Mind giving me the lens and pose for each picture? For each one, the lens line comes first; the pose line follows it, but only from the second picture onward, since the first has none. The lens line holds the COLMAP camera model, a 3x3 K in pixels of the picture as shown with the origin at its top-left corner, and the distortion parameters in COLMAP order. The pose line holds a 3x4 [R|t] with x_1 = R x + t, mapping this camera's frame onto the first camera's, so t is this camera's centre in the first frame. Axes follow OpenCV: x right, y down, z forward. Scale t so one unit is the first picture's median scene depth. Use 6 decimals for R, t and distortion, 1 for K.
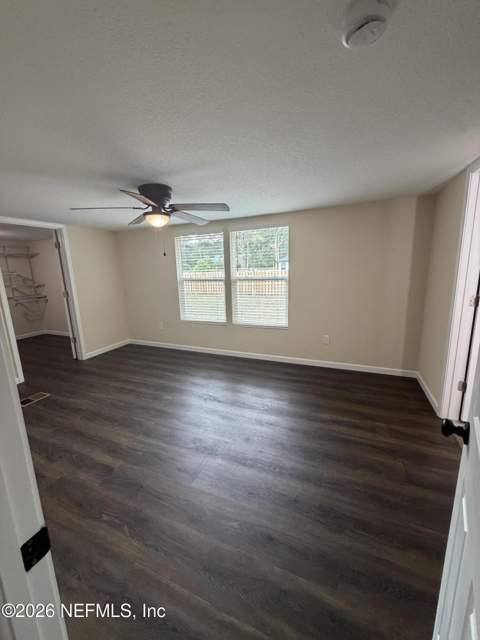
lens RADIAL K [[256.4, 0, 237.2], [0, 256.4, 314.4], [0, 0, 1]] dist [0.001706, 0.000188]
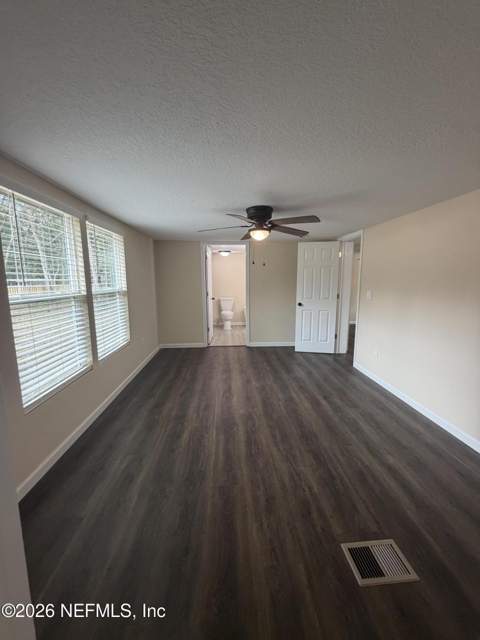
lens RADIAL K [[256.4, 0, 239.2], [0, 256.4, 320.1], [0, 0, 1]] dist [0.001706, 0.000188]
pose [[-0.458853, -0.101106, 0.882741, -0.774627], [0.182514, 0.961592, 0.205009, -0.141056], [-0.869564, 0.255182, -0.422777, 0.964603]]
